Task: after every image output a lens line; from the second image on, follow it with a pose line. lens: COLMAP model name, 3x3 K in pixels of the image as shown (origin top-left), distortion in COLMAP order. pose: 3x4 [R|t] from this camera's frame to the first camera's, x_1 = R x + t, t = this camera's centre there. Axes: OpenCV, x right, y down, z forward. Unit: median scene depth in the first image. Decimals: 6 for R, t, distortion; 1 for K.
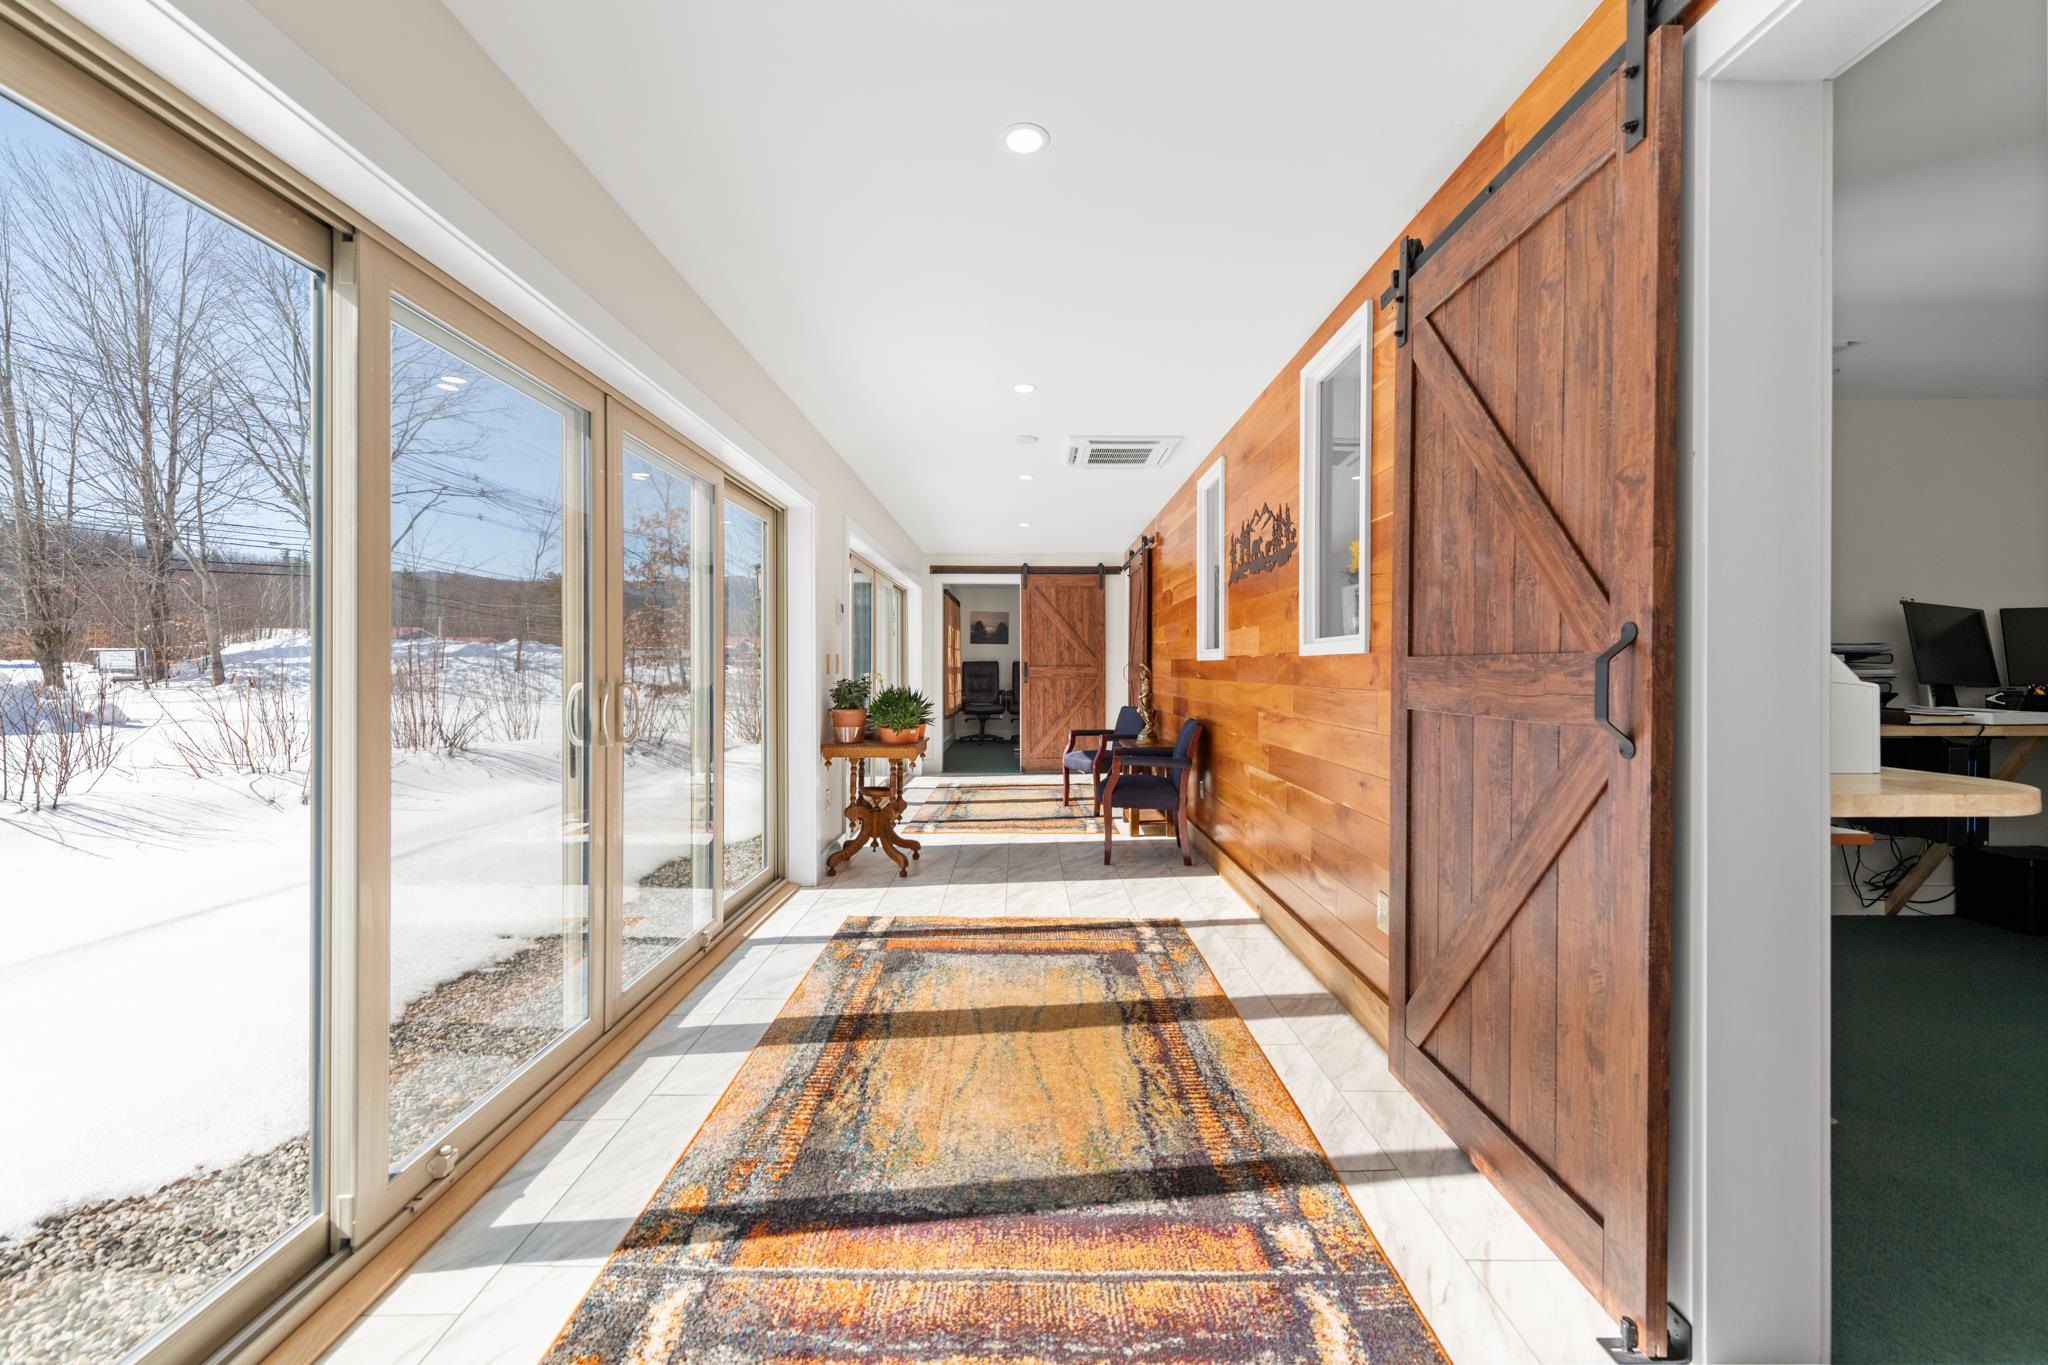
lens RADIAL K [[803.5, 0, 1044.2], [0, 803.5, 670.9], [0, 0, 1]] dist [0.001286, -0.000757]
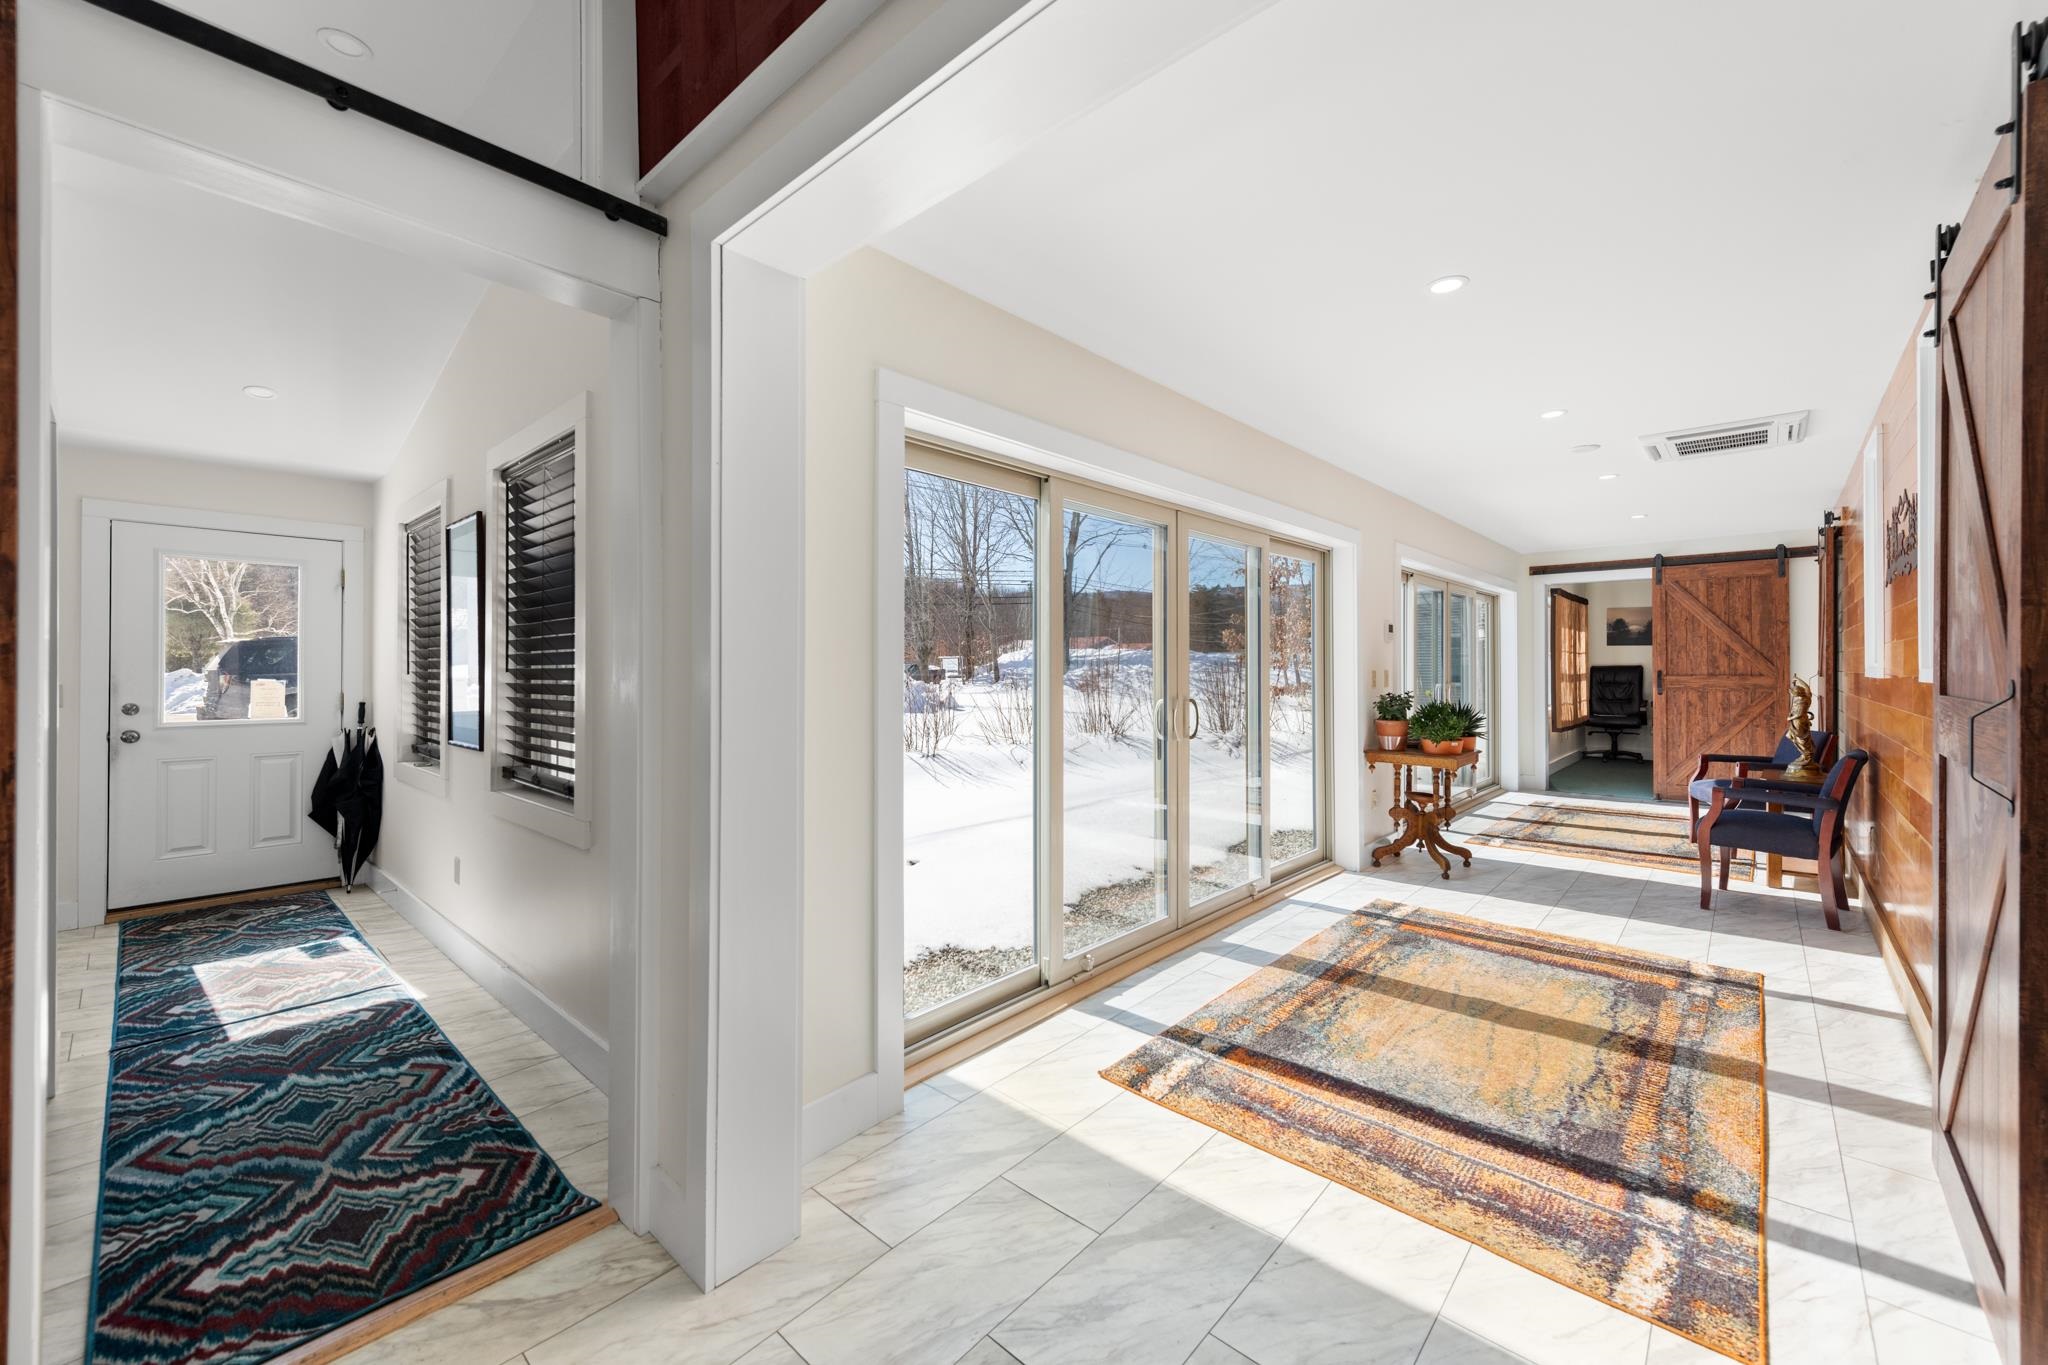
lens RADIAL K [[803.5, 0, 1019.8], [0, 803.5, 668.4], [0, 0, 1]] dist [0.001286, -0.000757]
pose [[0.718588, -0.001602, -0.695434, 0.081890], [0.000354, 0.999998, -0.001938, -0.011535], [0.695436, 0.001146, 0.718588, -0.083076]]
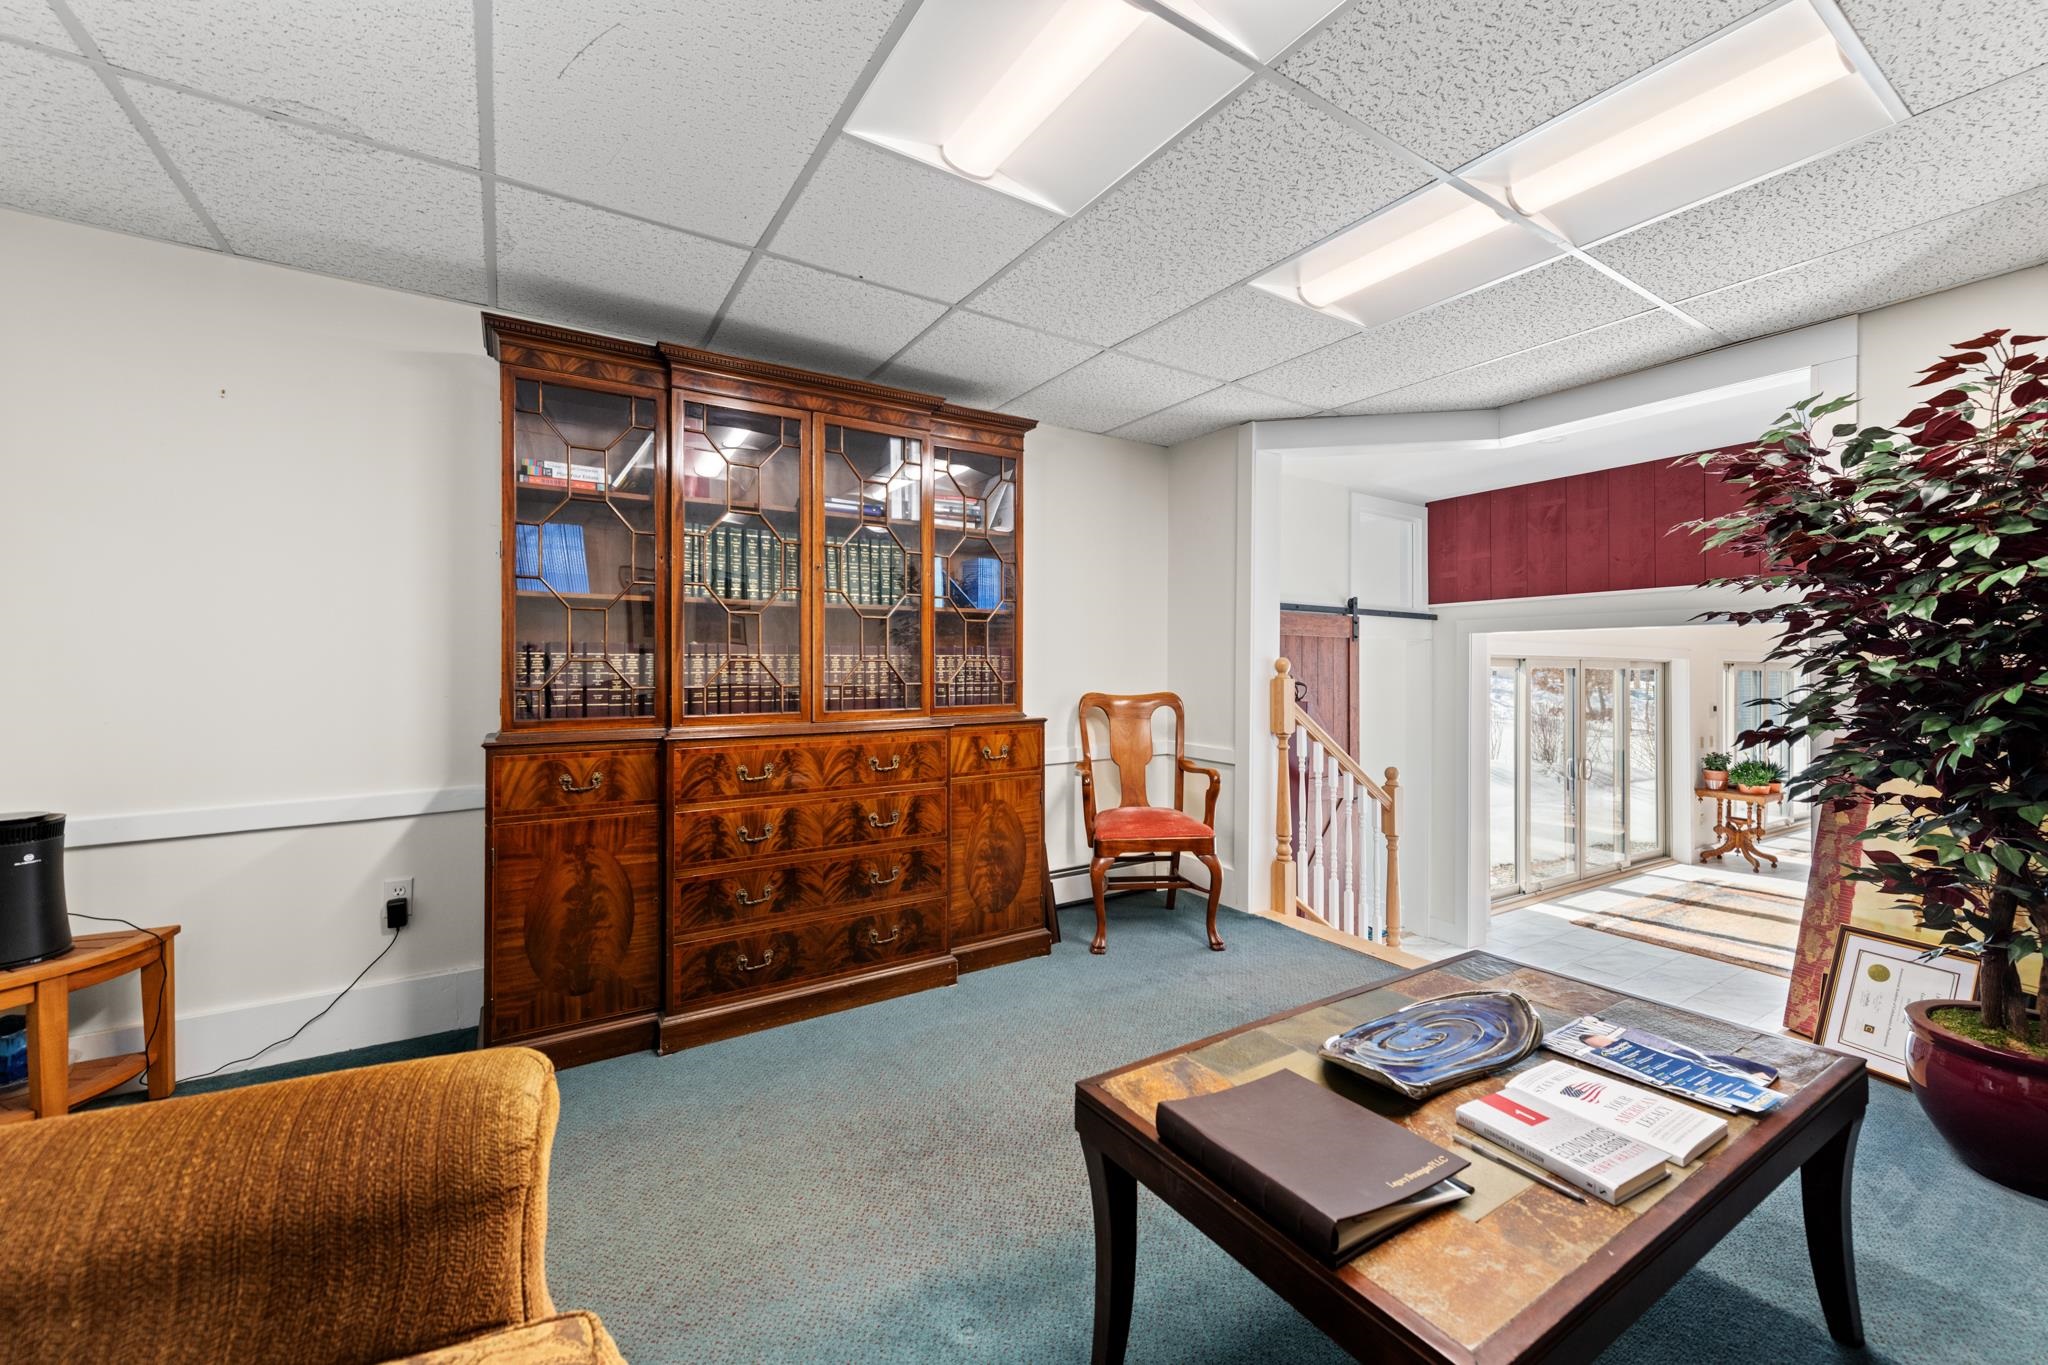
lens RADIAL K [[803.5, 0, 1018.7], [0, 803.5, 672.4], [0, 0, 1]] dist [0.001286, -0.000757]
pose [[0.498919, 0.000886, -0.866648, 0.260890], [-0.007049, 0.999971, -0.003036, -0.075491], [0.866620, 0.007624, 0.498911, -0.602620]]
